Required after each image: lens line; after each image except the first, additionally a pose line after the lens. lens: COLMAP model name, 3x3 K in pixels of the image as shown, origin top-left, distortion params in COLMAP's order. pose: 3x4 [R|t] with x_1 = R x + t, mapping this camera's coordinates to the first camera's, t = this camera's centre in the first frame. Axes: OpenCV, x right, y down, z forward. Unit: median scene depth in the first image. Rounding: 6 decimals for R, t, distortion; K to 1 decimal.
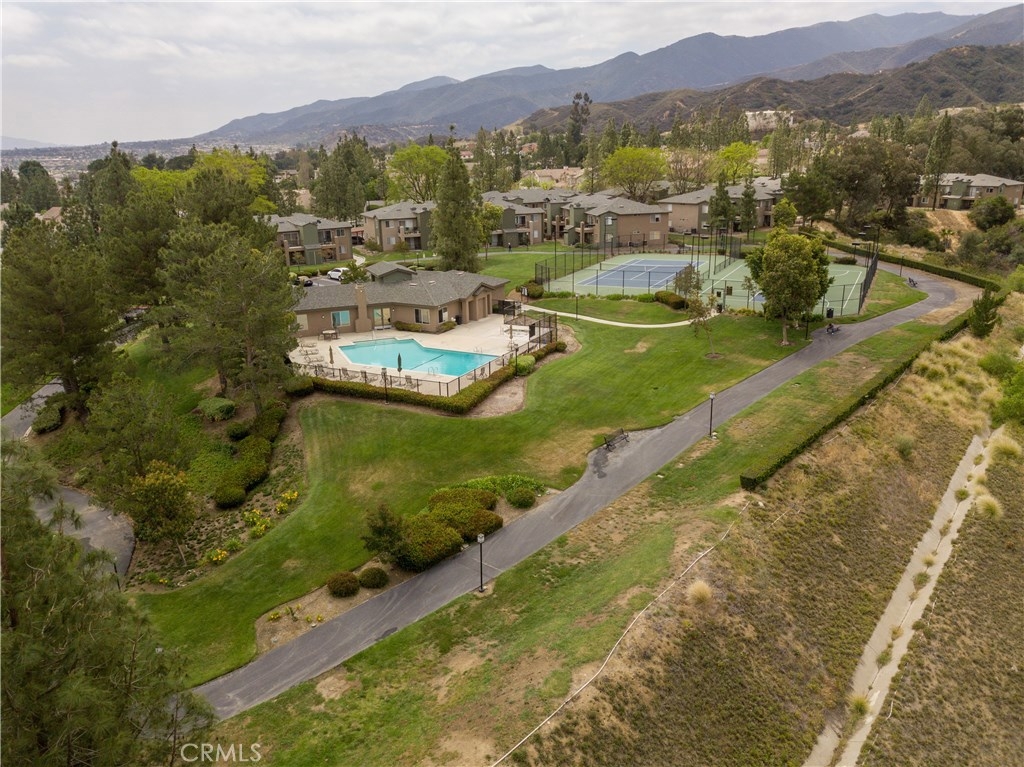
lens RADIAL K [[768.6, 0, 512.0], [0, 768.6, 383.5], [0, 0, 1]] dist [0.052457, -0.085539]
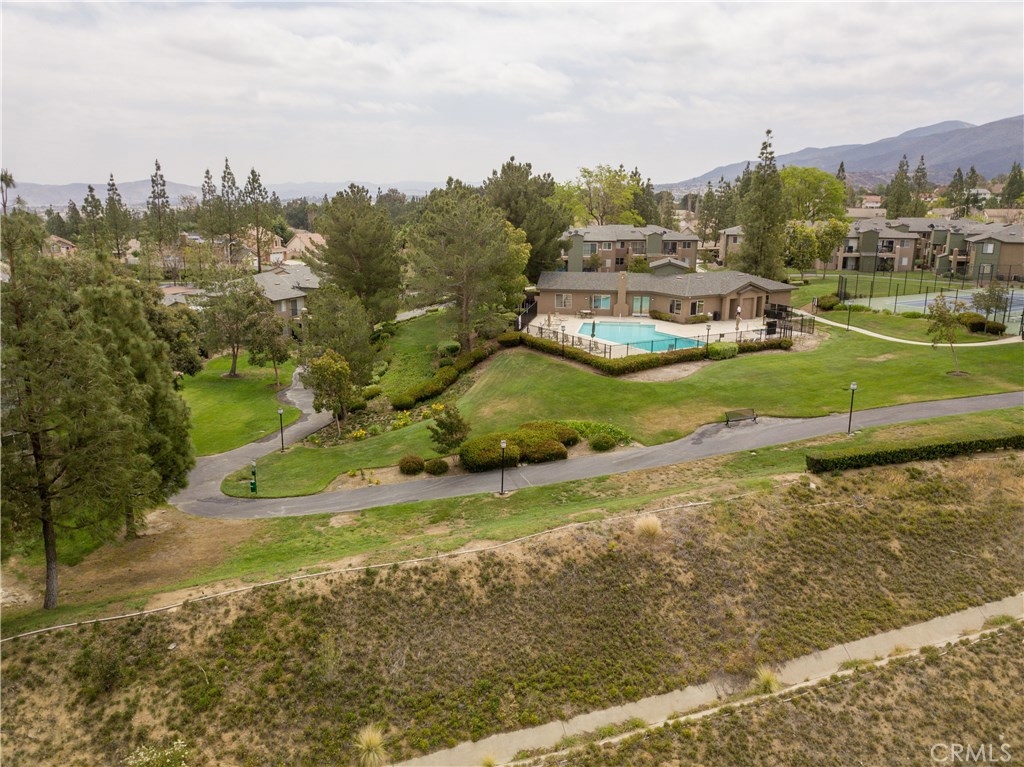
lens RADIAL K [[768.6, 0, 512.0], [0, 768.6, 383.5], [0, 0, 1]] dist [0.052457, -0.085539]
pose [[0.846548, 0.152258, -0.510072, 0.236934], [-0.177910, 0.984046, -0.001530, 0.052376], [0.501701, 0.092042, 0.860130, 0.024473]]
